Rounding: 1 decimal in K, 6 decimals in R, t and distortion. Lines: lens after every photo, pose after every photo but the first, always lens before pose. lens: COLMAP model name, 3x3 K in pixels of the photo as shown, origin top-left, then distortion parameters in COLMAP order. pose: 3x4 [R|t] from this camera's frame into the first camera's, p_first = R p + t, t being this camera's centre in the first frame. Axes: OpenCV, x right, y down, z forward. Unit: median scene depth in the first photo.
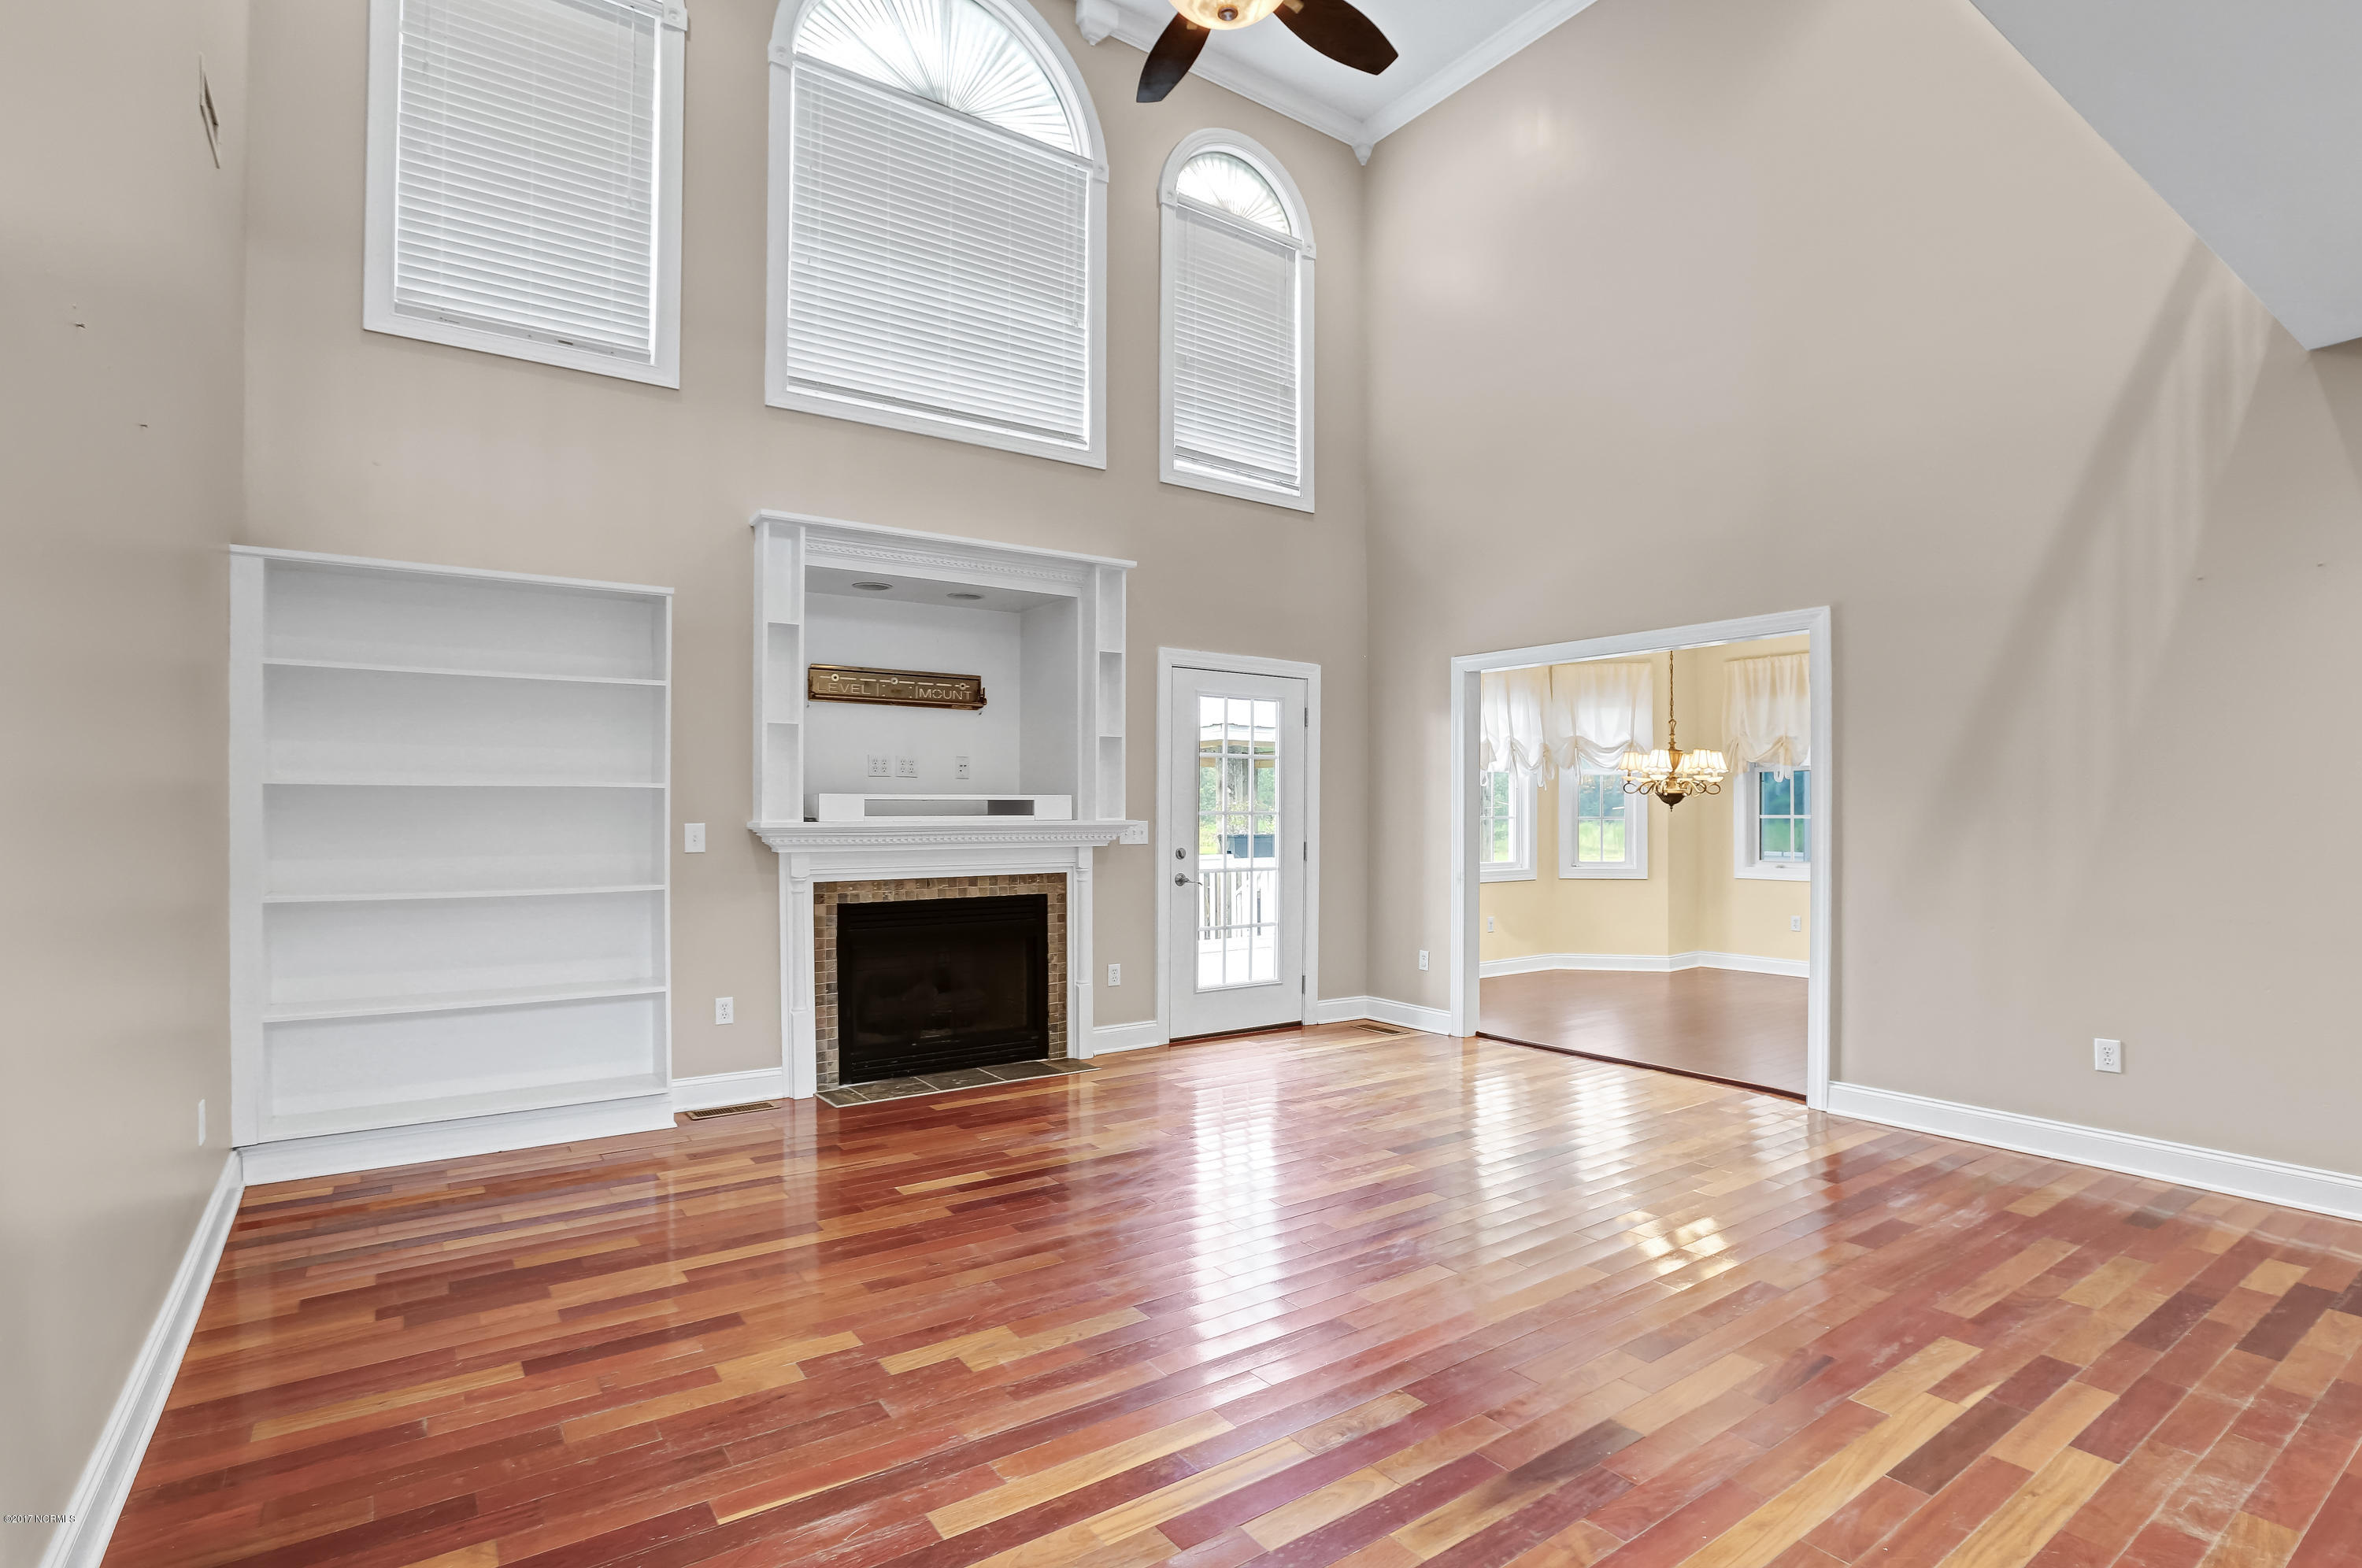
lens RADIAL K [[1102.8, 0, 1189.0], [0, 1102.8, 795.7], [0, 0, 1]] dist [-0.010274, -0.001142]
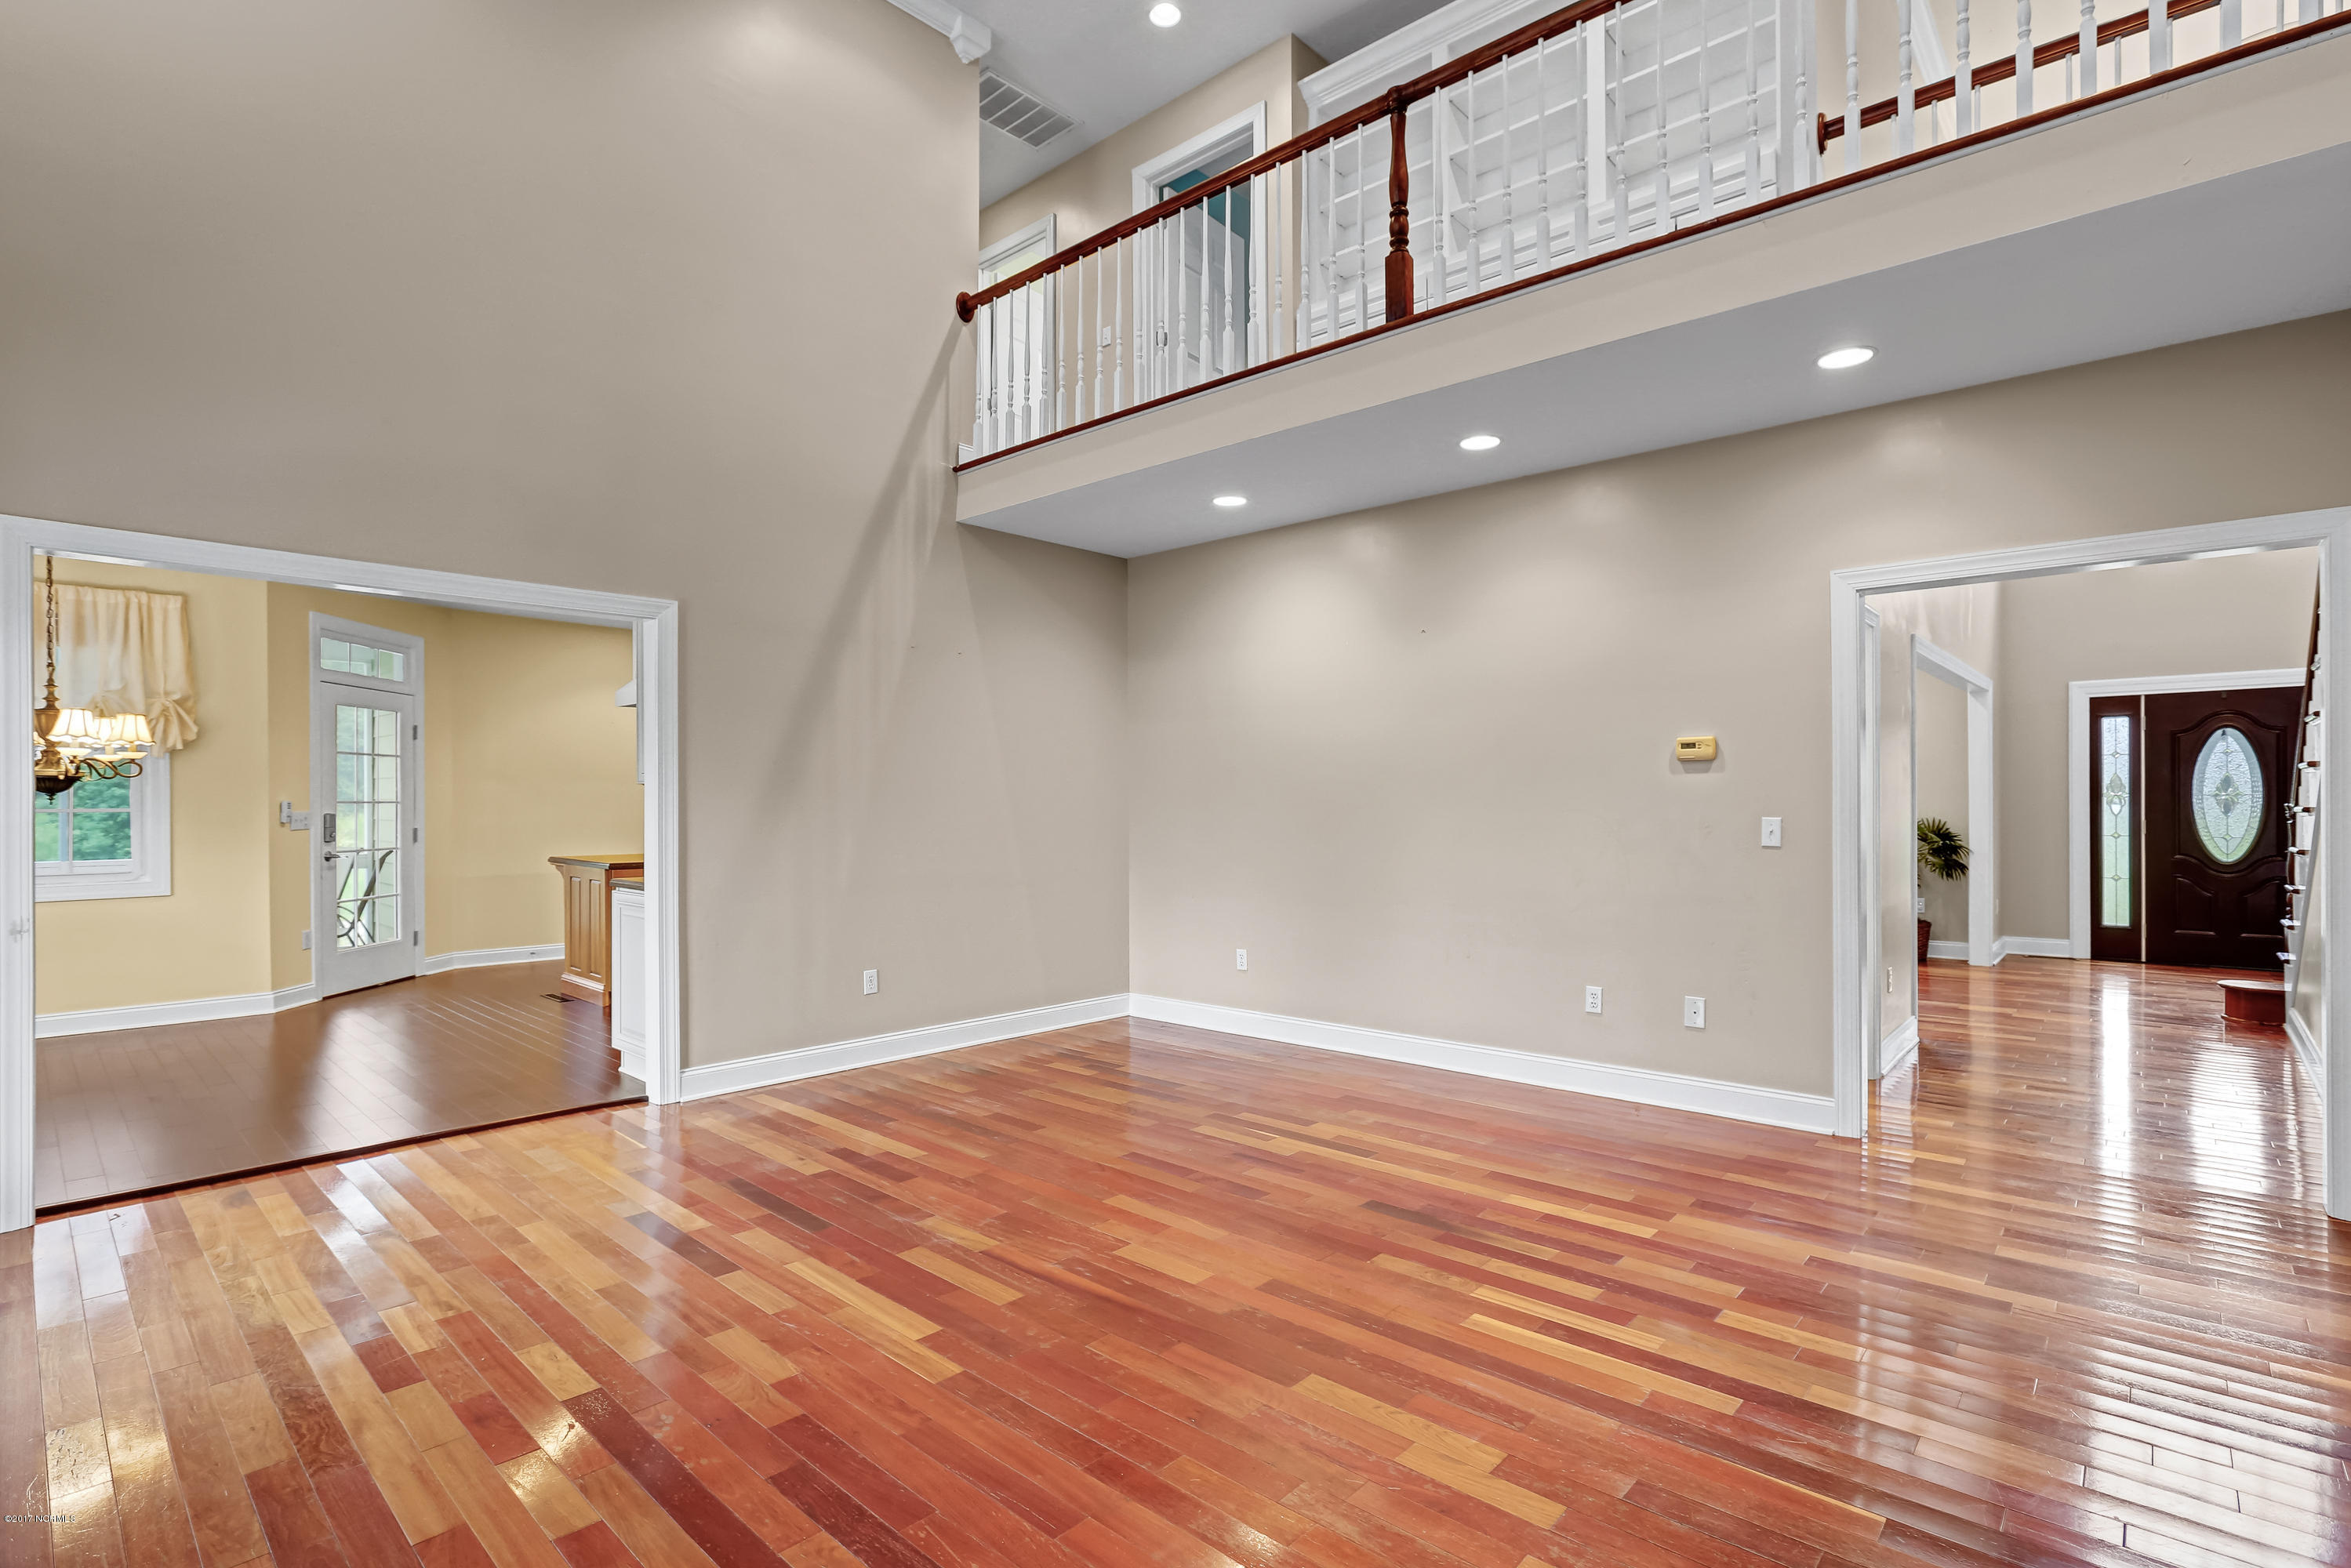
lens RADIAL K [[1144.2, 0, 1186.1], [0, 1144.2, 797.6], [0, 0, 1]] dist [-0.025597, -0.000317]
pose [[-0.209760, 0.003109, 0.977748, -0.672971], [-0.014751, 0.999871, -0.006343, 0.009052], [-0.977642, -0.015753, -0.209687, 0.954168]]
